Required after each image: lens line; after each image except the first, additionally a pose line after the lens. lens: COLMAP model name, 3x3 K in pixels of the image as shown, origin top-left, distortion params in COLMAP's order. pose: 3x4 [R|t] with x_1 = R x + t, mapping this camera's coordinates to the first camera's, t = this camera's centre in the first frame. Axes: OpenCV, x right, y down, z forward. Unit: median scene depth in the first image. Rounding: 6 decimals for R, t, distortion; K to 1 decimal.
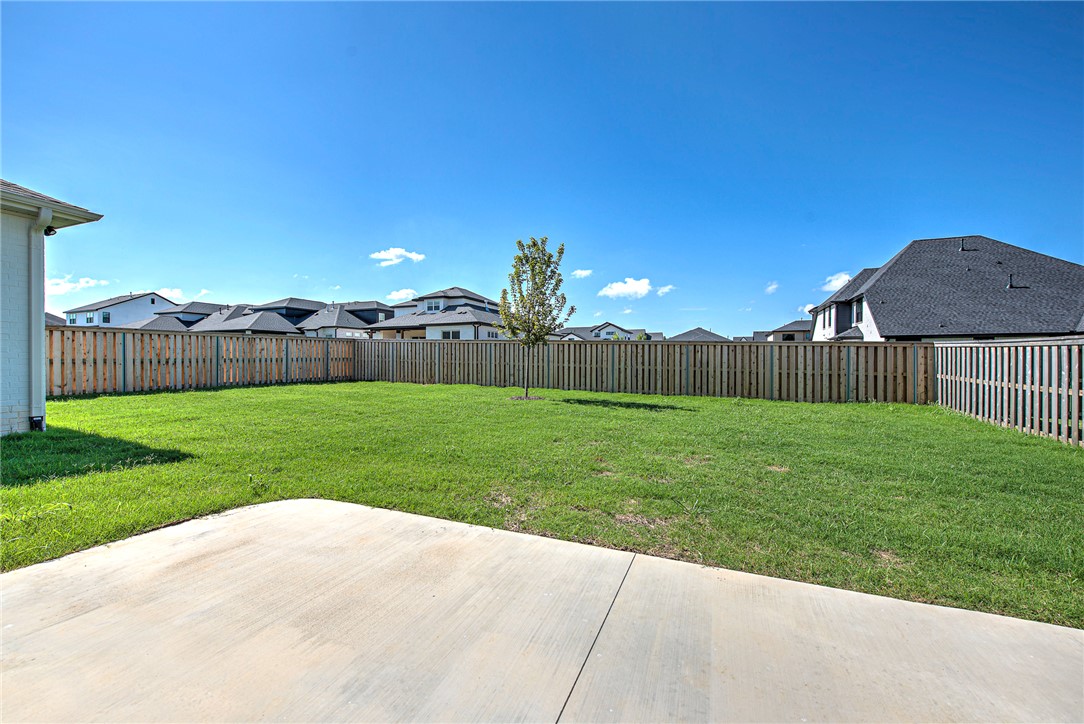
lens RADIAL K [[432.6, 0, 538.2], [0, 432.6, 364.9], [0, 0, 1]] dist [-0.004288, 0.000013]
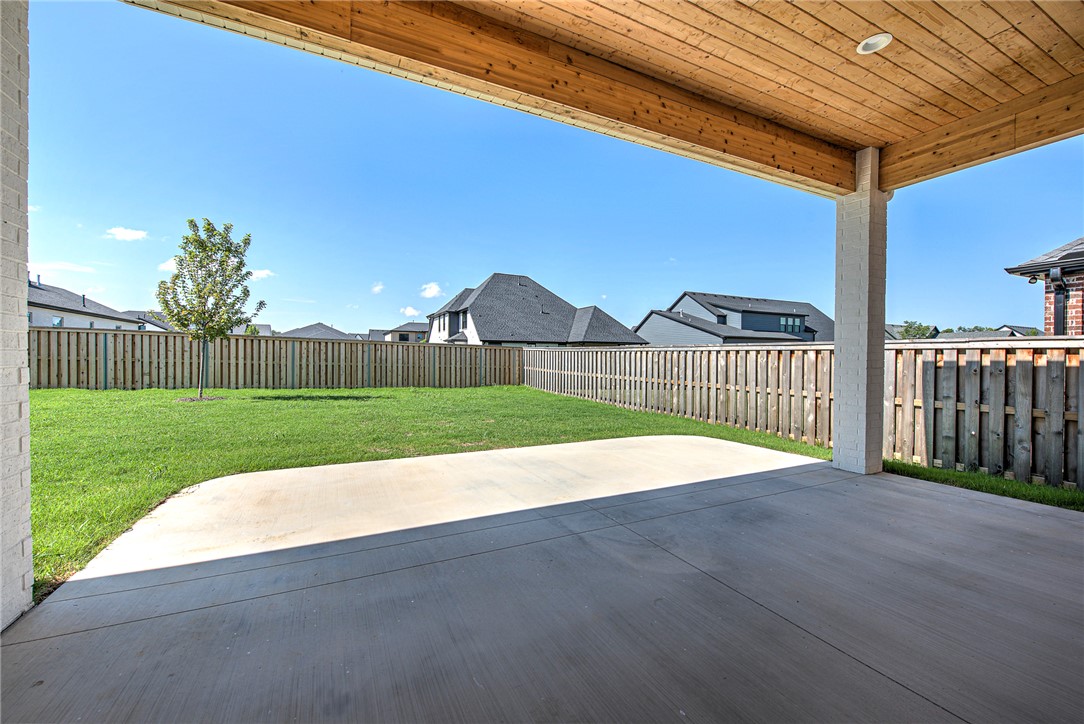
lens RADIAL K [[432.6, 0, 545.4], [0, 432.6, 362.3], [0, 0, 1]] dist [-0.004288, 0.000013]
pose [[0.649835, -0.003729, 0.760066, -0.208369], [0.002521, 0.999993, 0.002751, 0.000744], [-0.760071, 0.000129, 0.649840, -0.096594]]
